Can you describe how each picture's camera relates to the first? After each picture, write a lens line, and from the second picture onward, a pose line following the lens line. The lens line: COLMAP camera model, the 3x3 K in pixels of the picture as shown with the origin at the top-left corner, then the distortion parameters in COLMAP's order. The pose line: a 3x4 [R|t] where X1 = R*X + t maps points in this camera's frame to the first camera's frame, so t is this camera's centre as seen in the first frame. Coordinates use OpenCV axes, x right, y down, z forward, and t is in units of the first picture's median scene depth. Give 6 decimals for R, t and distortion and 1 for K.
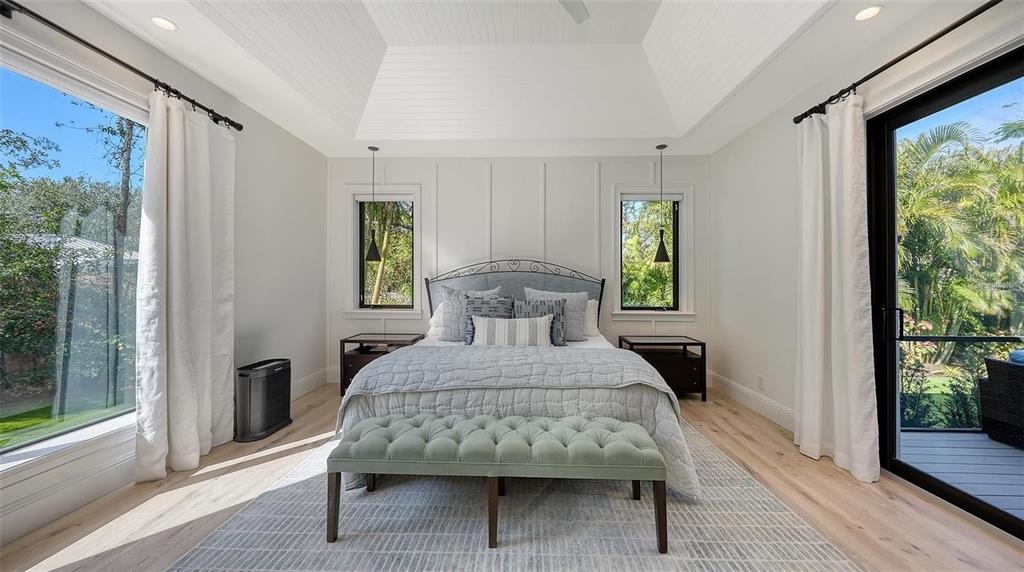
lens RADIAL K [[361.2, 0, 513.1], [0, 361.2, 281.8], [0, 0, 1]] dist [-0.007588, 0.000043]
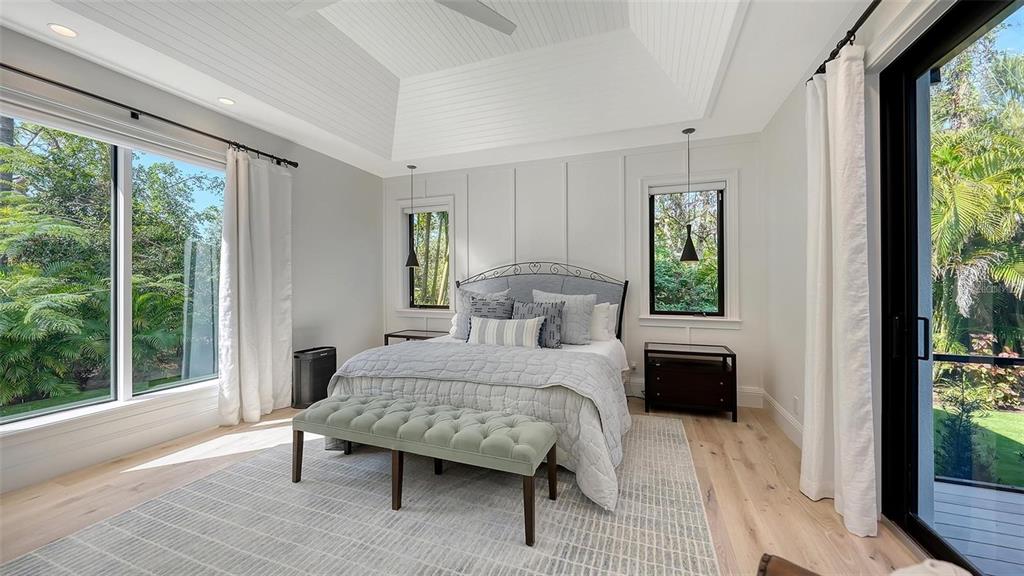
lens RADIAL K [[373.4, 0, 512.0], [0, 373.4, 288.0], [0, 0, 1]] dist [-0.011208, -0.000174]
pose [[0.945875, -0.000819, -0.324529, 0.416196], [0.004139, 0.999946, 0.009542, 0.000982], [0.324503, -0.010369, 0.945828, -0.012829]]
